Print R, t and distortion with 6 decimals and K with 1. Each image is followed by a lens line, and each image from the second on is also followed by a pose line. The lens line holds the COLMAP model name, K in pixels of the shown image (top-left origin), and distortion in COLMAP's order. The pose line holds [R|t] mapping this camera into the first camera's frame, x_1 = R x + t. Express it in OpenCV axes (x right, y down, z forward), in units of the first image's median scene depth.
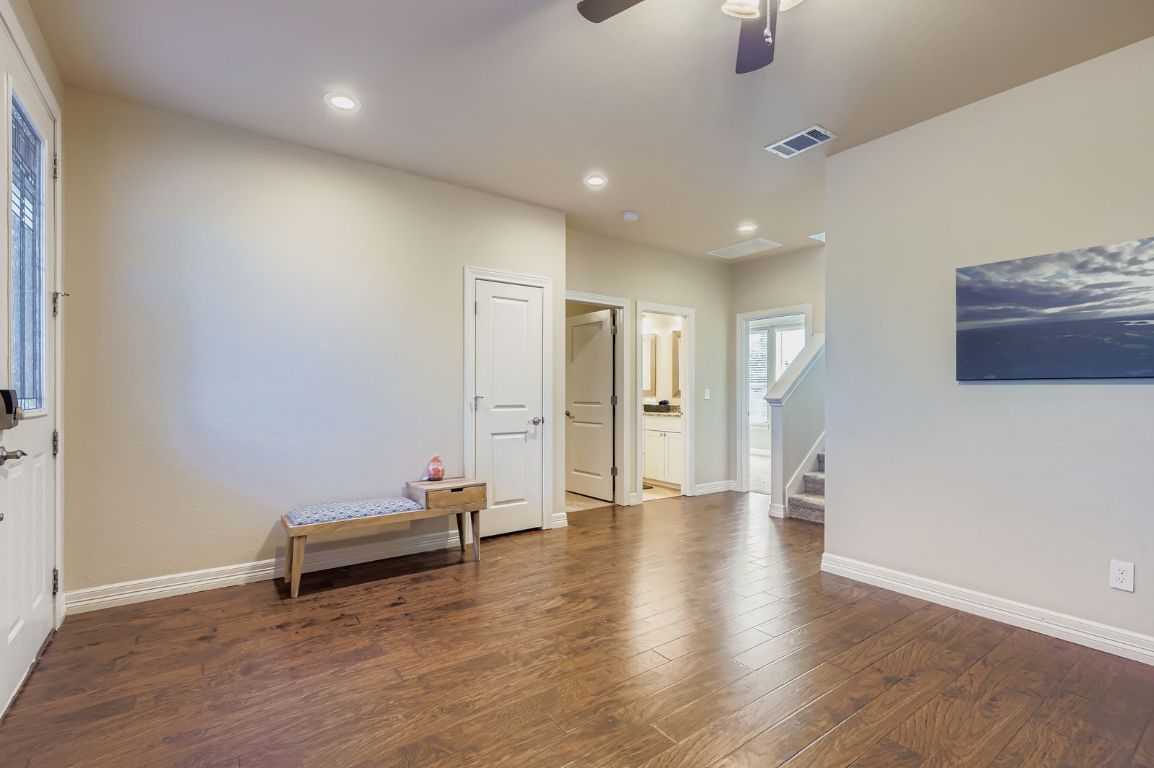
lens RADIAL K [[523.1, 0, 573.1], [0, 523.1, 390.3], [0, 0, 1]] dist [0.003559, -0.000619]
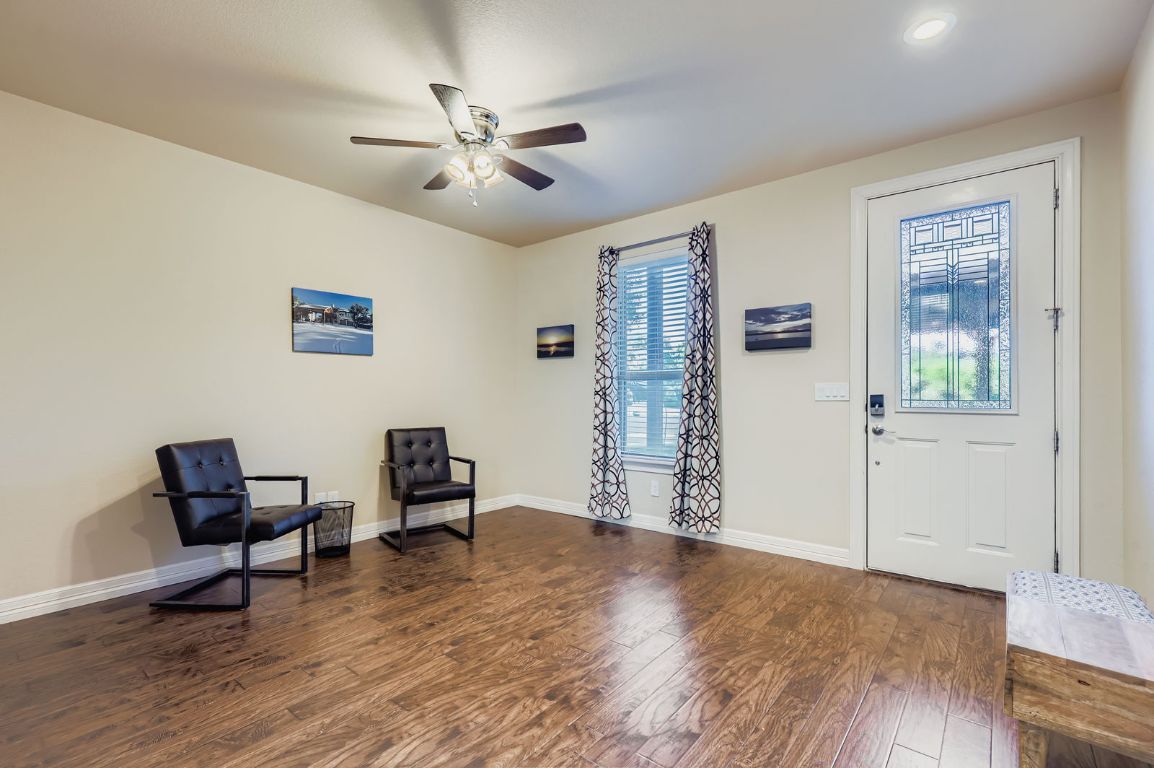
lens RADIAL K [[523.1, 0, 575.2], [0, 523.1, 390.1], [0, 0, 1]] dist [0.003559, -0.000619]
pose [[-0.967190, -0.005946, -0.253984, 0.362456], [-0.002414, 0.999896, -0.014217, 0.010243], [0.254042, -0.013138, -0.967104, 2.120953]]
